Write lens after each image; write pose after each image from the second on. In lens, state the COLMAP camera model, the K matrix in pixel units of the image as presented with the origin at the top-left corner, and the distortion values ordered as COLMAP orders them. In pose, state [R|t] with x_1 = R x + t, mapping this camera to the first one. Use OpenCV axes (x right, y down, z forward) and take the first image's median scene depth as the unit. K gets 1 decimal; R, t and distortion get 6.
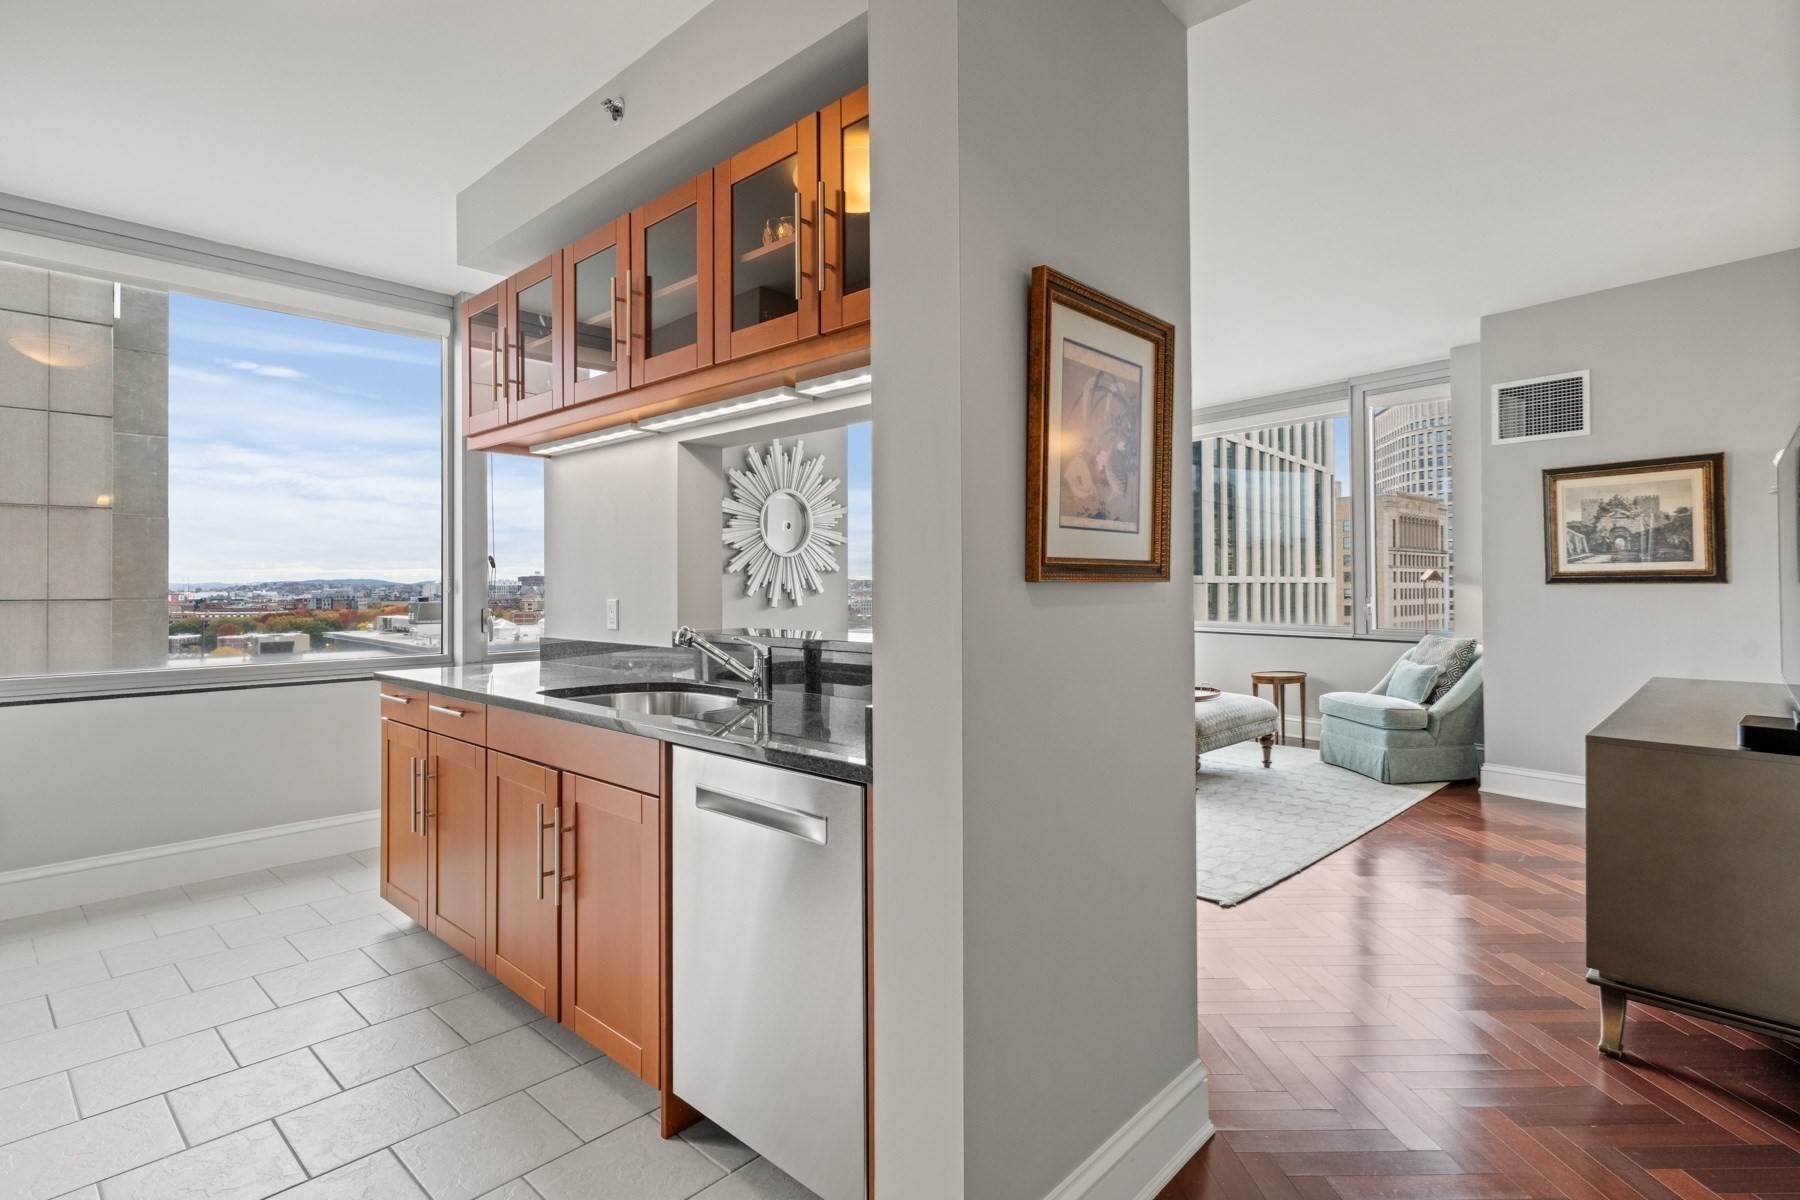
lens RADIAL K [[877.6, 0, 857.3], [0, 877.6, 577.8], [0, 0, 1]] dist [-0.000108, 0.000130]
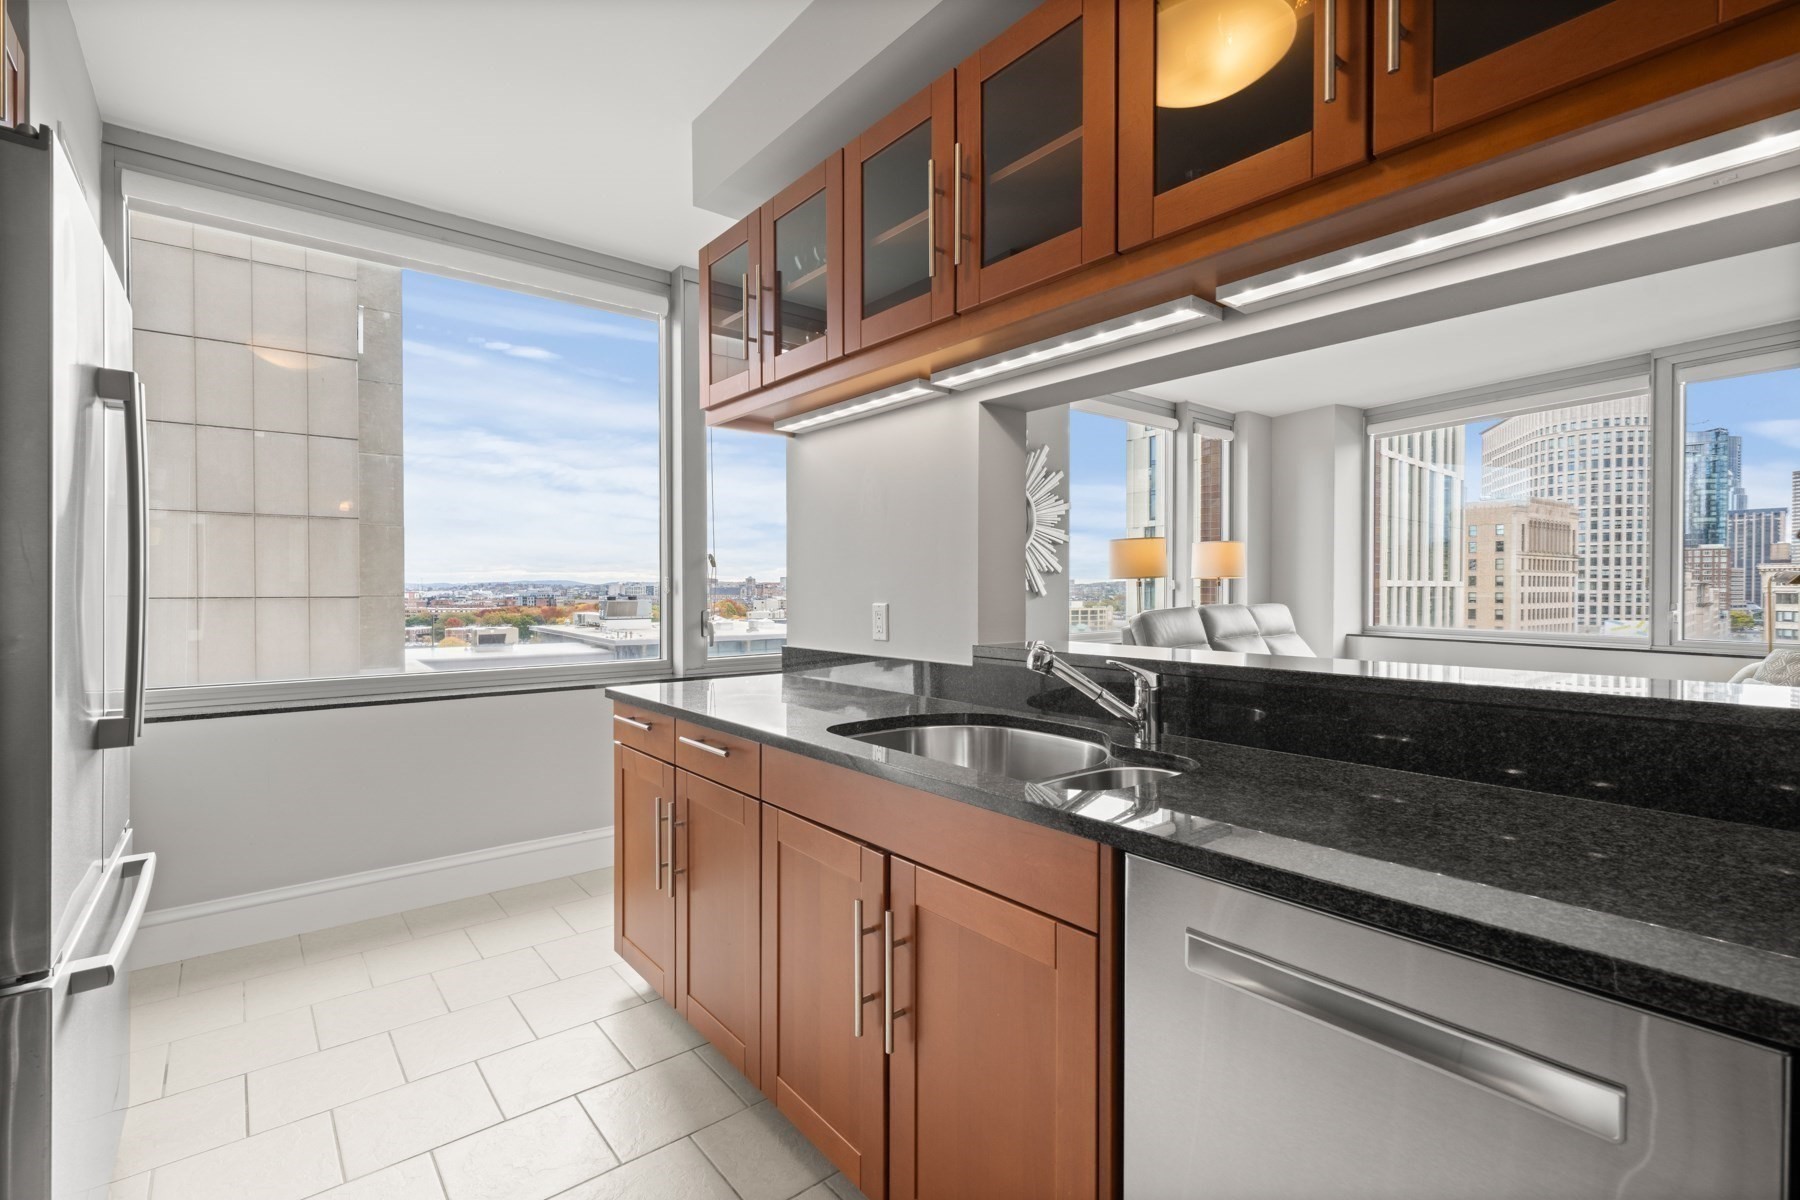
lens RADIAL K [[794.0, 0, 891.6], [0, 794.0, 599.4], [0, 0, 1]] dist [-0.000955, -0.000983]
pose [[0.993141, 0.005634, -0.116789, -0.129029], [-0.002843, 0.999707, 0.024054, 0.002118], [0.116890, -0.023557, 0.992865, 0.188343]]
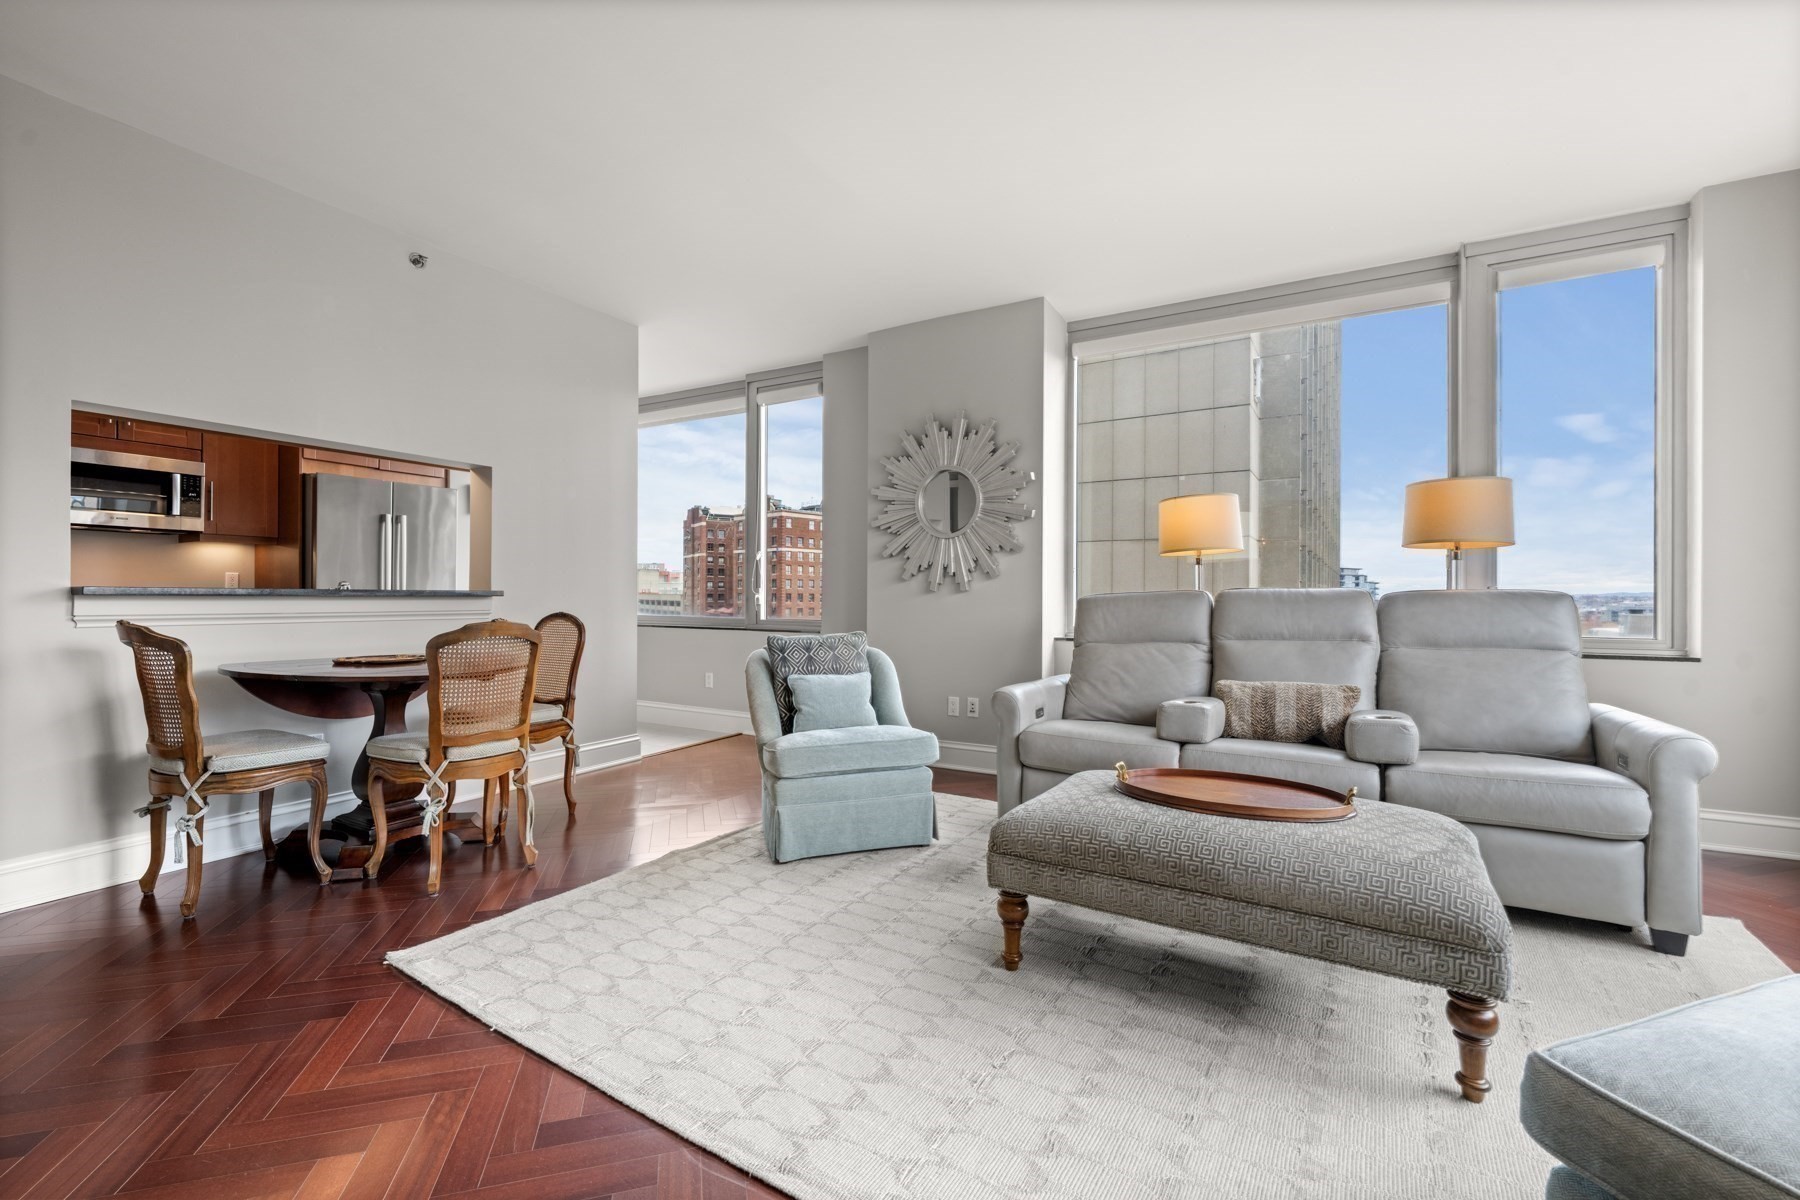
lens RADIAL K [[758.6, 0, 929.1], [0, 758.6, 600.8], [0, 0, 1]] dist [-0.006361, 0.001694]
pose [[0.264452, 0.010963, -0.964337, 0.863533], [0.004566, 0.999910, 0.012620, 0.042608], [0.964388, -0.007741, 0.264378, 0.915742]]
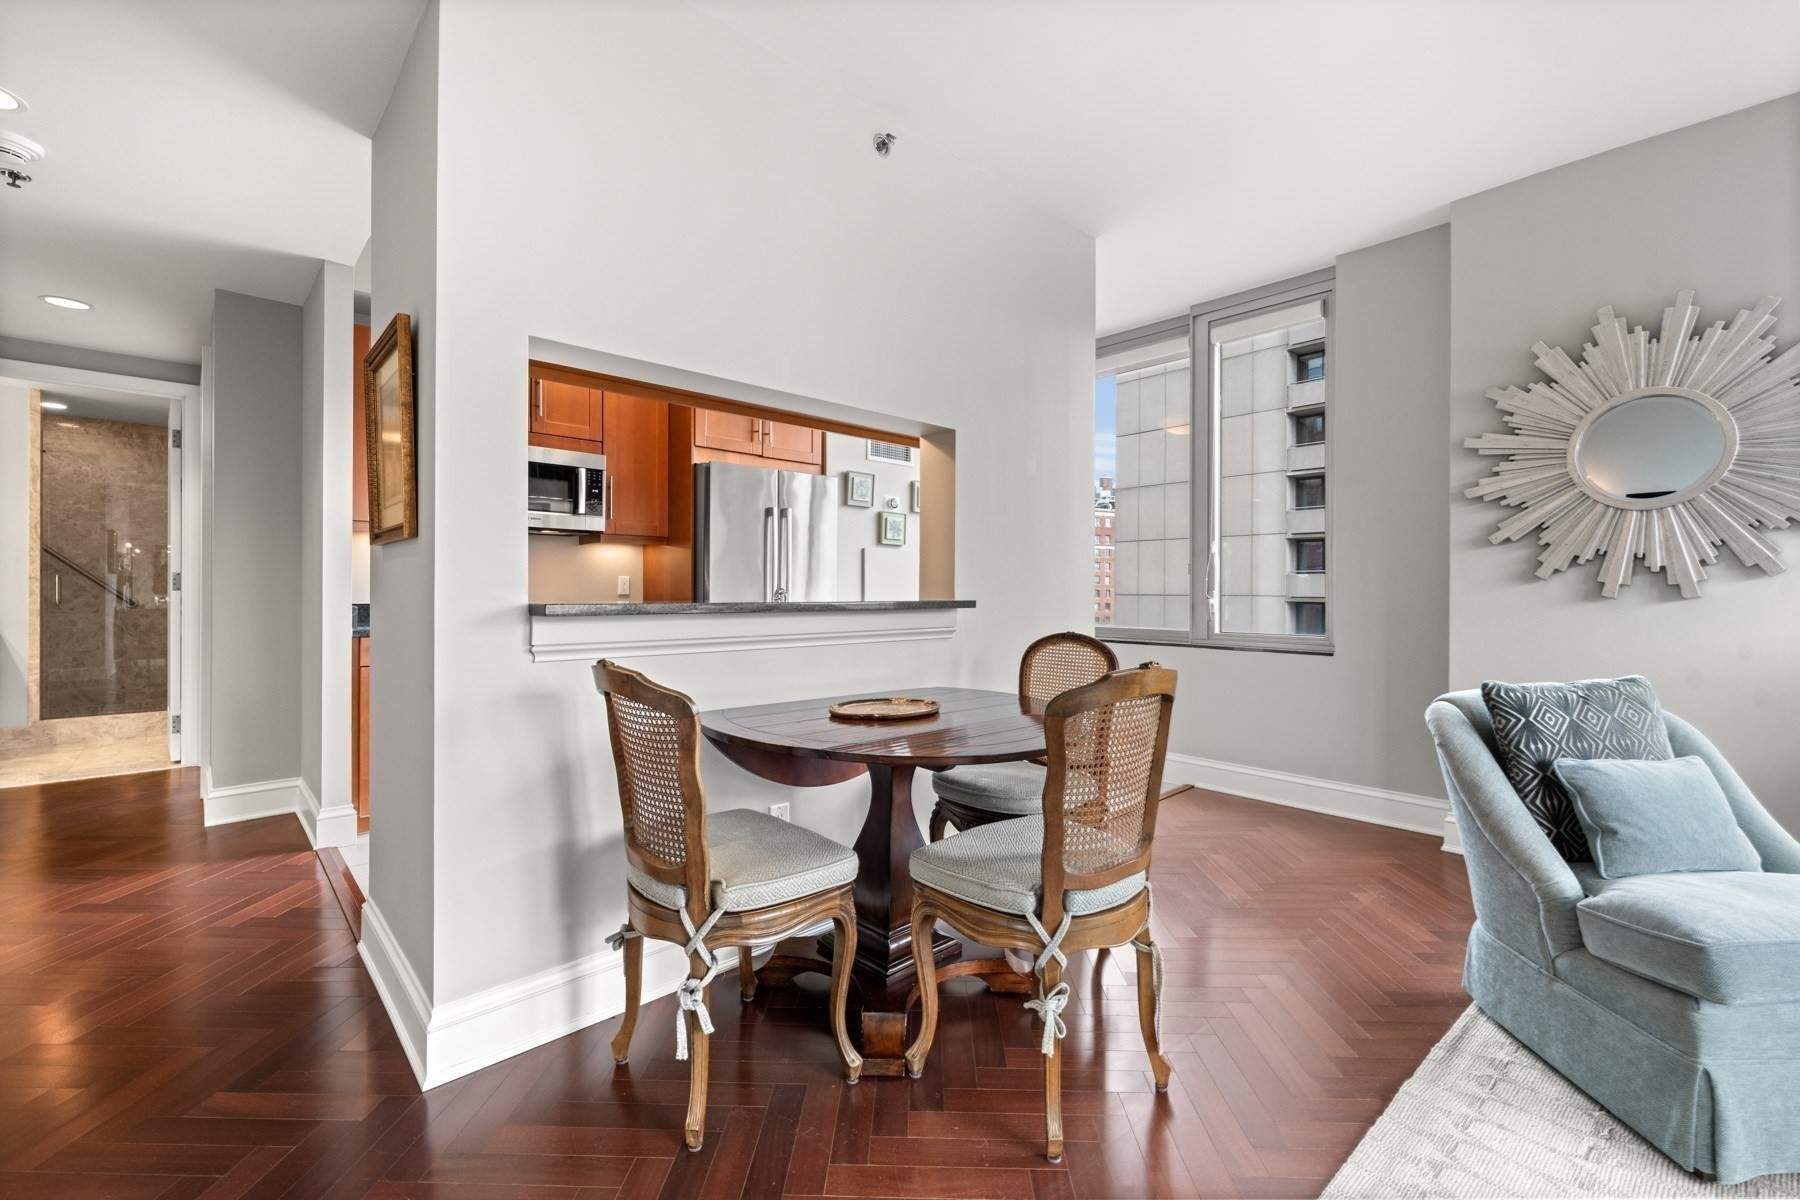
lens RADIAL K [[758.6, 0, 922.9], [0, 758.6, 591.7], [0, 0, 1]] dist [-0.006361, 0.001694]
pose [[-0.033889, 0.005787, -0.999409, 0.520538], [0.009528, 0.999940, 0.005467, 0.029135], [0.999380, -0.009337, -0.033943, 0.651410]]
